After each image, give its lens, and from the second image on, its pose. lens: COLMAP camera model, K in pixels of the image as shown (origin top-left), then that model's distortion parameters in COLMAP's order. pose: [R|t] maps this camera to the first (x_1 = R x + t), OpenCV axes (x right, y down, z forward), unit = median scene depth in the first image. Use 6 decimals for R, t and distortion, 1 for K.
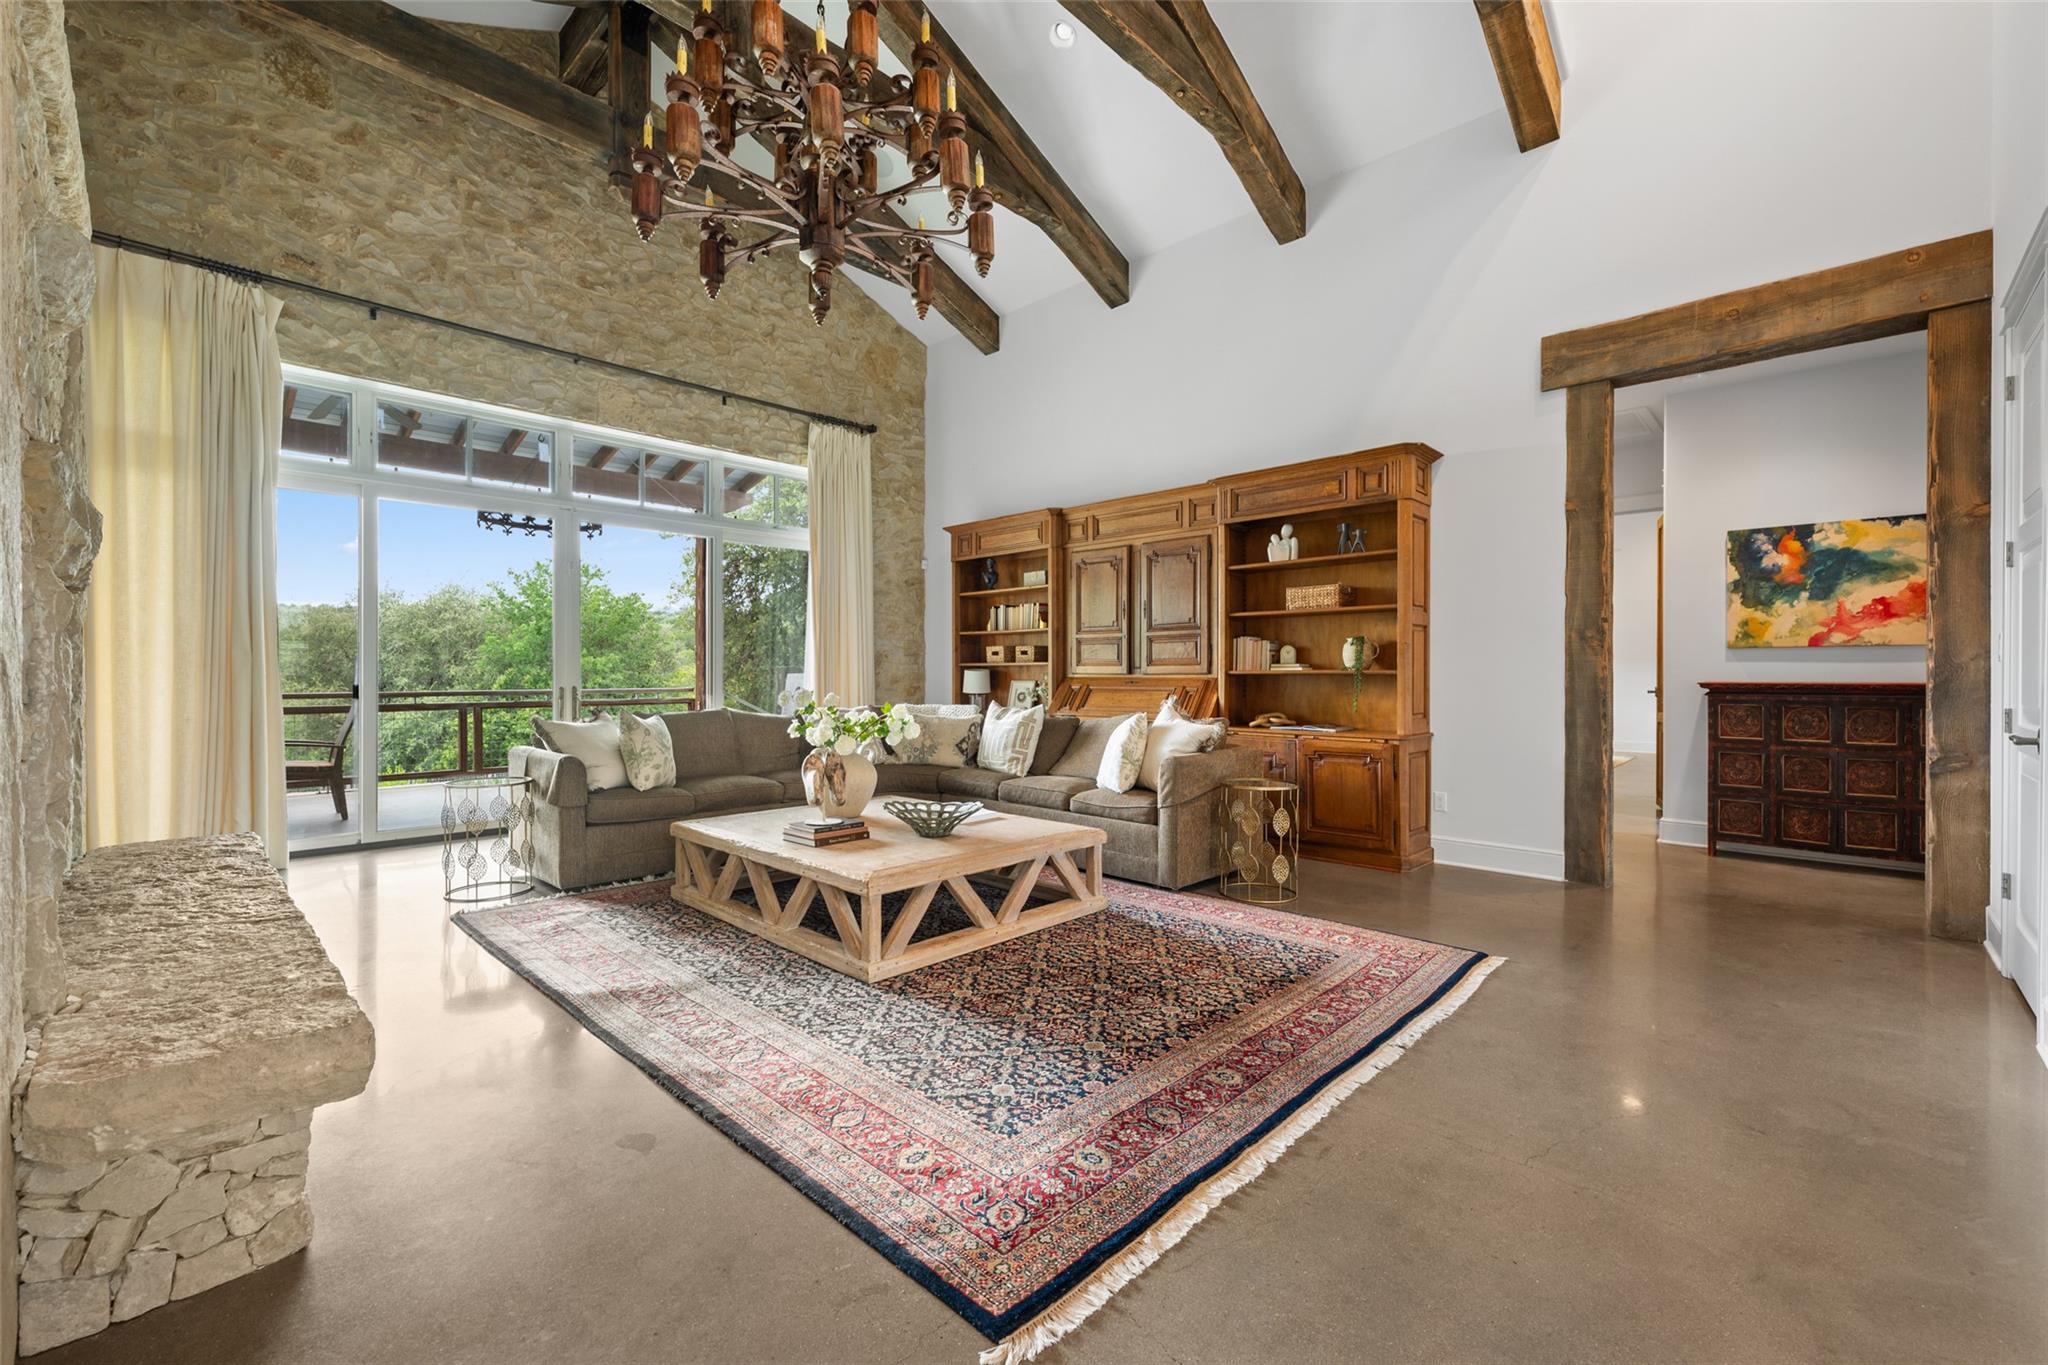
lens RADIAL K [[844.8, 0, 1026.0], [0, 844.8, 675.7], [0, 0, 1]] dist [0.000765, 0.000014]
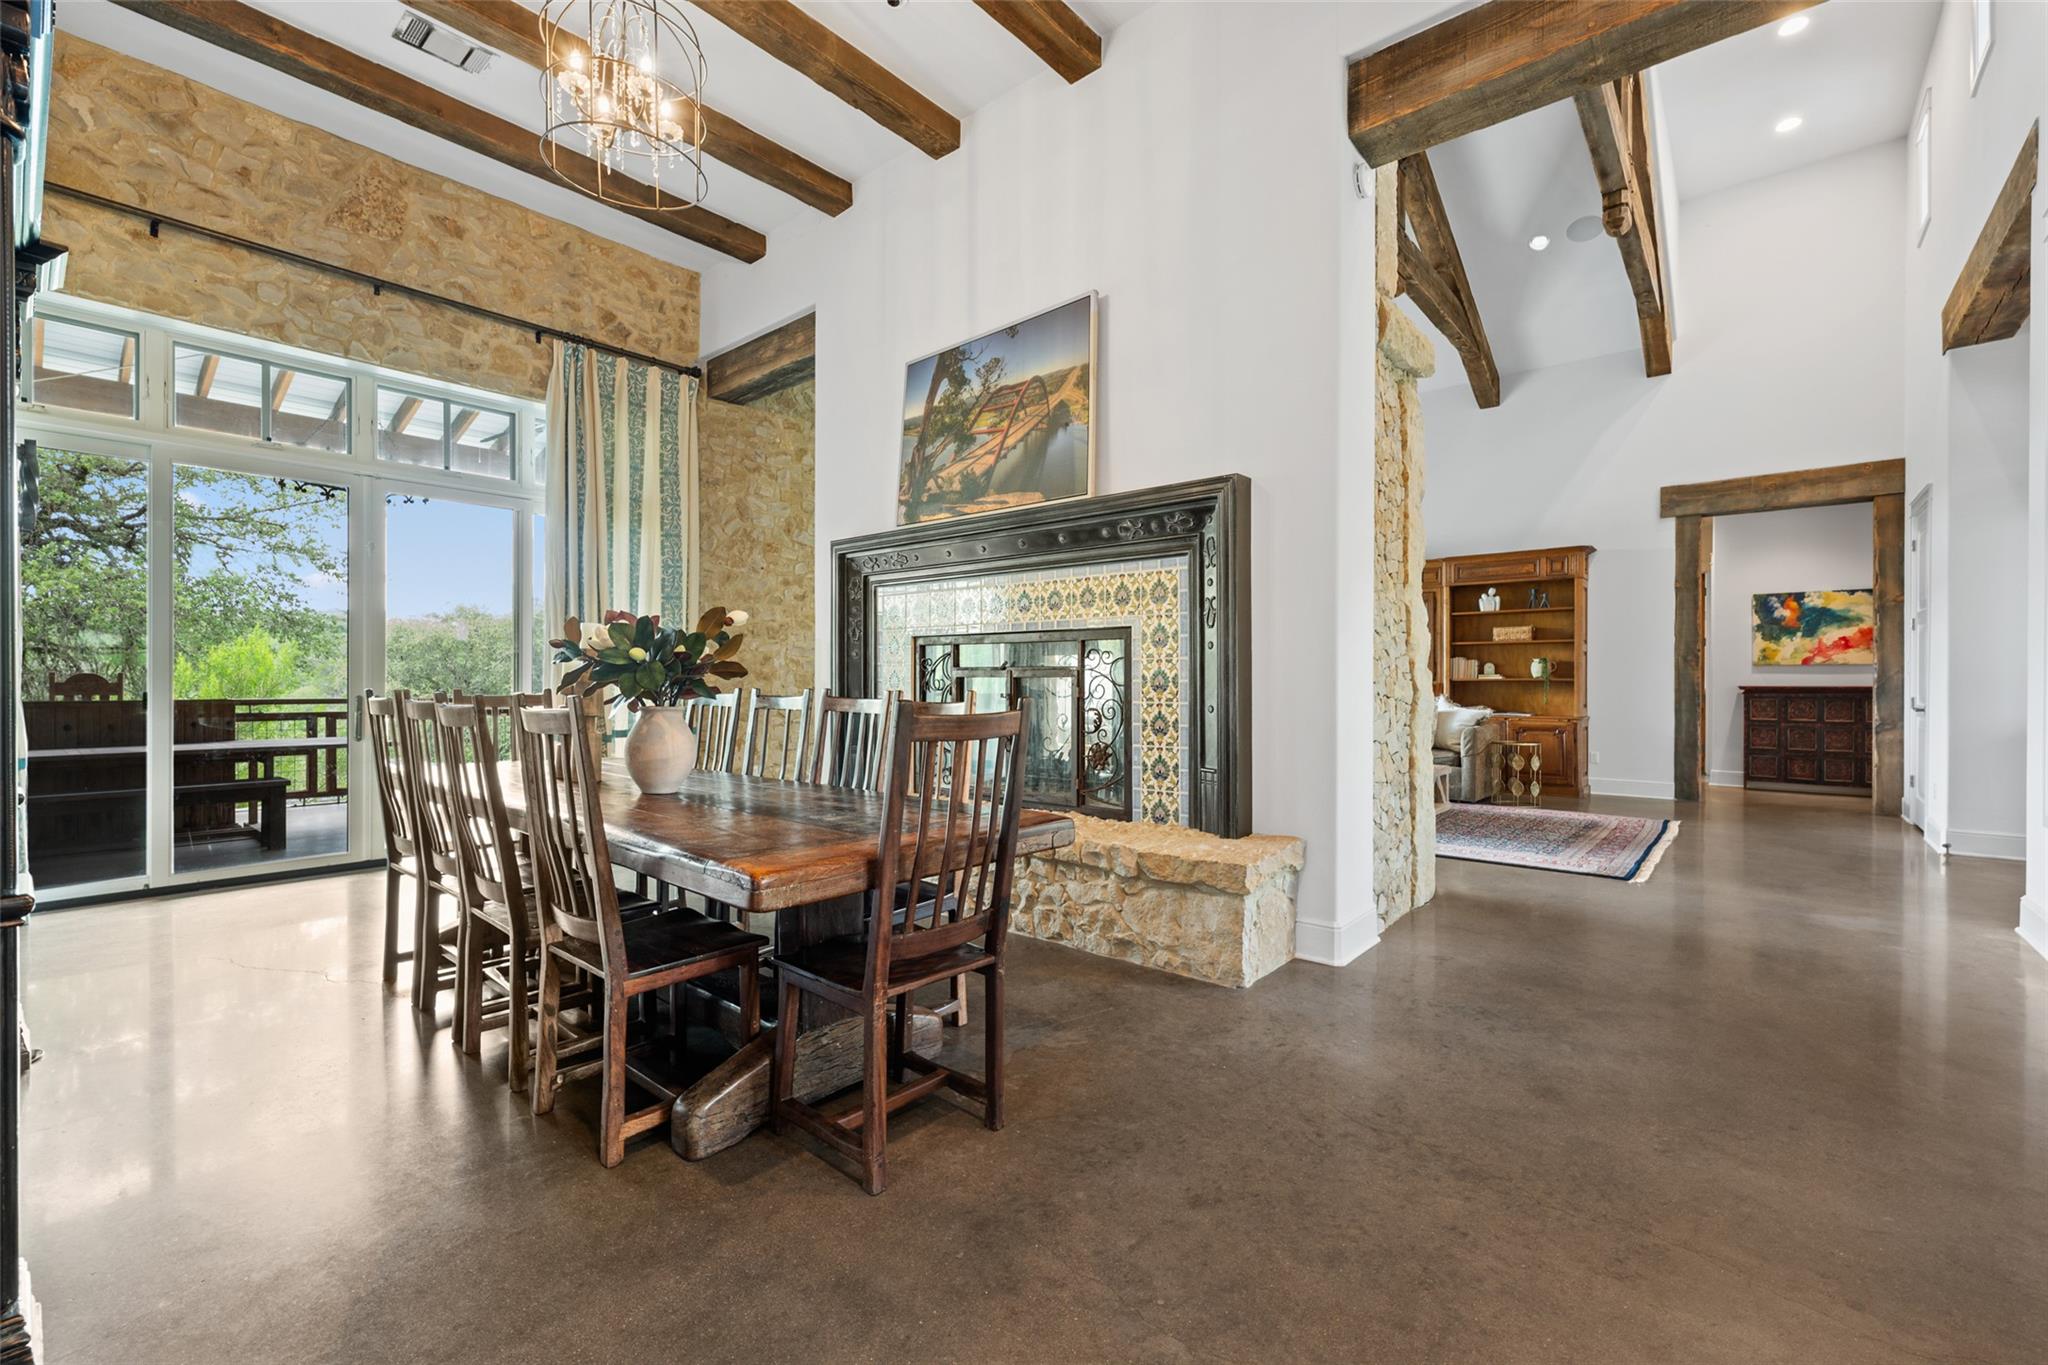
lens RADIAL K [[860.6, 0, 1024.0], [0, 860.6, 682.5], [0, 0, 1]] dist [-0.000053, -0.000247]
pose [[0.998297, 0.000692, 0.058340, -0.754861], [-0.000698, 1.000000, 0.000087, 0.001871], [-0.058339, -0.000128, 0.998297, -0.650149]]
